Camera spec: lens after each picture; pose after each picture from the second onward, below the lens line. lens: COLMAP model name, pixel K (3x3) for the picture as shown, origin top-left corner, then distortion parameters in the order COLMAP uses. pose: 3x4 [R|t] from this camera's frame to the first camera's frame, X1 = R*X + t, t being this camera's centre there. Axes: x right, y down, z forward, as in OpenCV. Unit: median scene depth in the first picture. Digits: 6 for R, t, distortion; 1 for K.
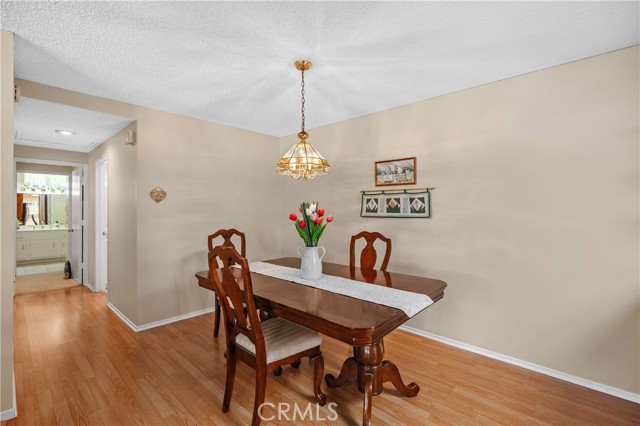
lens RADIAL K [[289.6, 0, 303.3], [0, 289.6, 213.8], [0, 0, 1]] dist [0.011131, -0.001983]
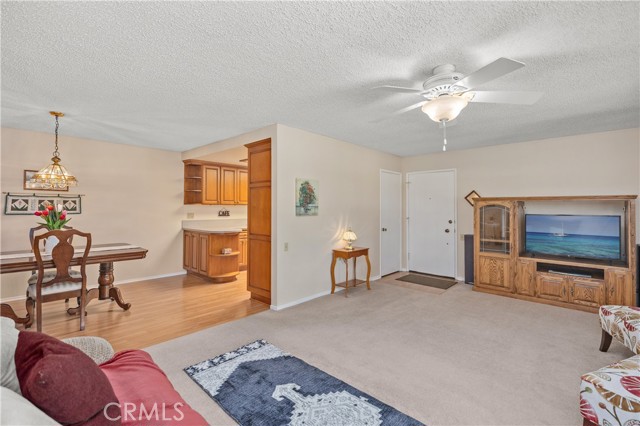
lens RADIAL K [[289.6, 0, 317.9], [0, 289.6, 202.5], [0, 0, 1]] dist [0.011131, -0.001983]
pose [[-0.031349, 0.019497, 0.999318, -1.035324], [0.008964, 0.999775, -0.019224, -0.004097], [-0.999468, 0.008355, -0.031517, -0.209146]]
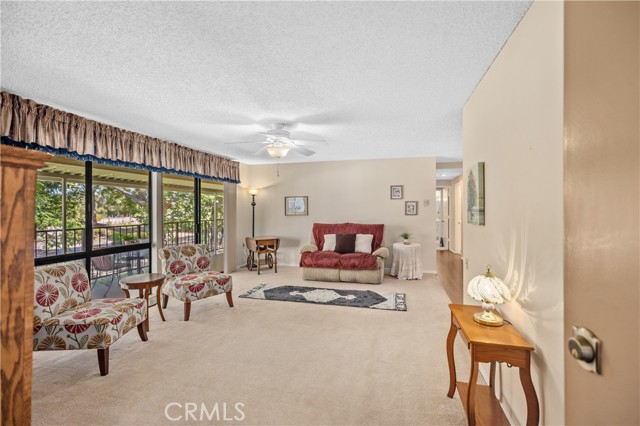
lens RADIAL K [[289.6, 0, 320.3], [0, 289.6, 209.6], [0, 0, 1]] dist [0.011131, -0.001983]
pose [[0.497419, -0.000416, -0.867510, 0.639891], [-0.005584, 0.999978, -0.003682, -0.005497], [0.867492, 0.006676, 0.497406, -0.917684]]
